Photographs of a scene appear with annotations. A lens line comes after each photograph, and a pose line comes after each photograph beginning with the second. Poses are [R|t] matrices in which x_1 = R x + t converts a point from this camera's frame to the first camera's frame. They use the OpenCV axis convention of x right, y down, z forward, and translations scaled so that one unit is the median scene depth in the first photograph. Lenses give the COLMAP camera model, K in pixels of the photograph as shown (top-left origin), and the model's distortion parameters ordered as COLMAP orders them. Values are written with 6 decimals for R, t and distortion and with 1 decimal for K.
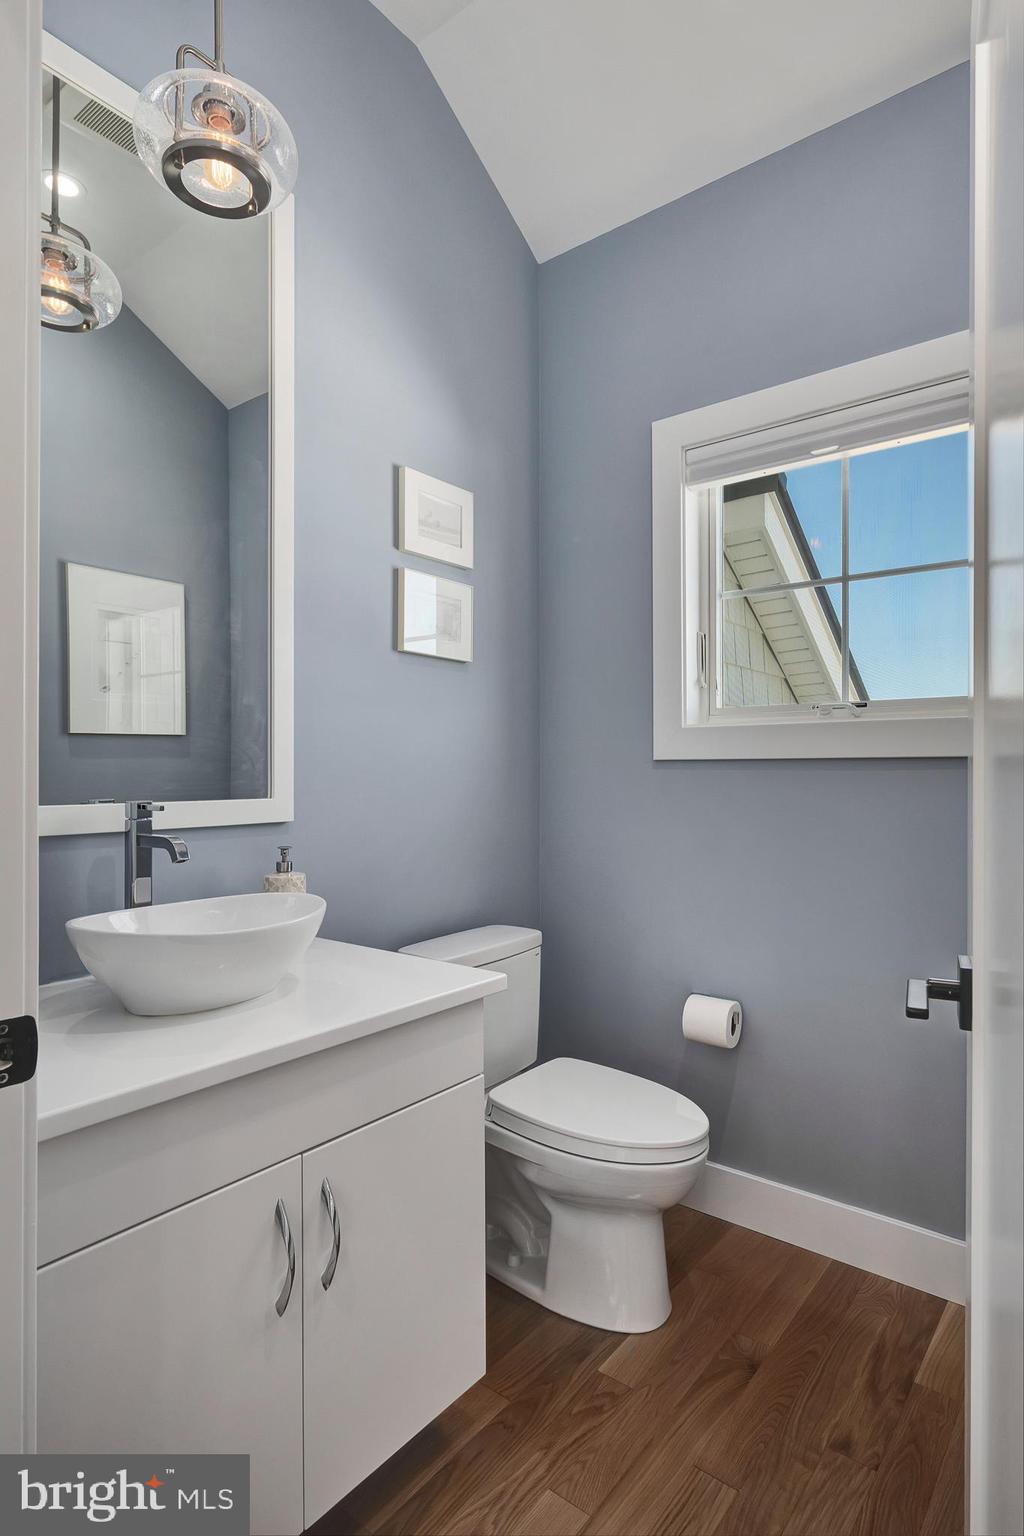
lens RADIAL K [[827.0, 0, 512.0], [0, 827.0, 768.0], [0, 0, 1]] dist [-0.000840, -0.000147]
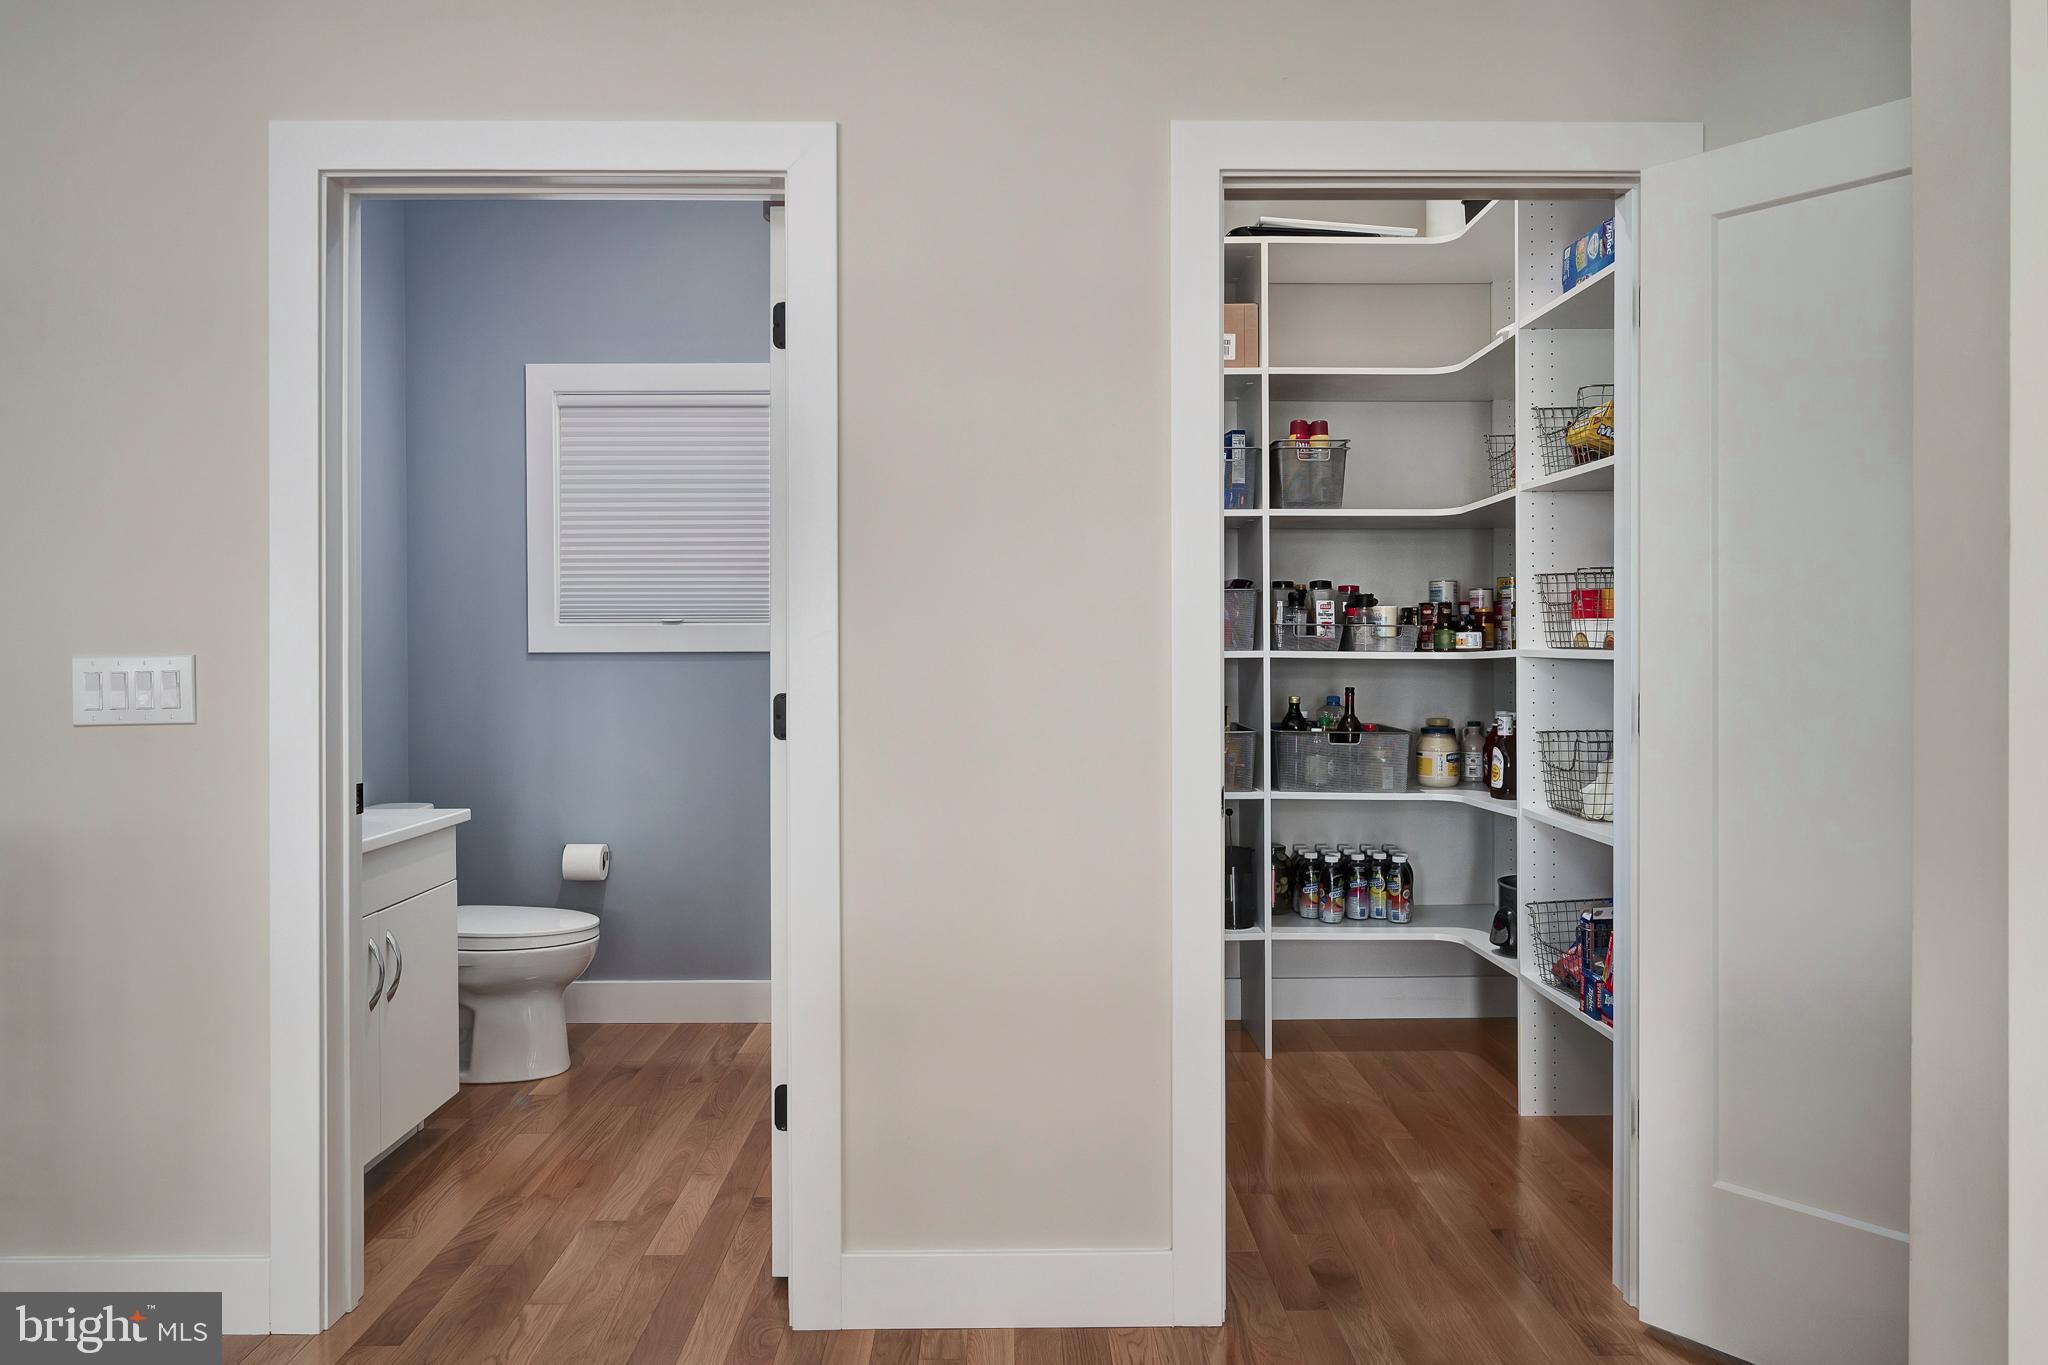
lens RADIAL K [[1259.3, 0, 1023.1], [0, 1259.3, 658.8], [0, 0, 1]] dist [-0.000895, -0.000056]
pose [[0.772923, -0.006376, 0.634468, -0.543502], [0.004003, 0.999979, 0.005172, -0.010312], [-0.634488, -0.001458, 0.772932, -1.067862]]
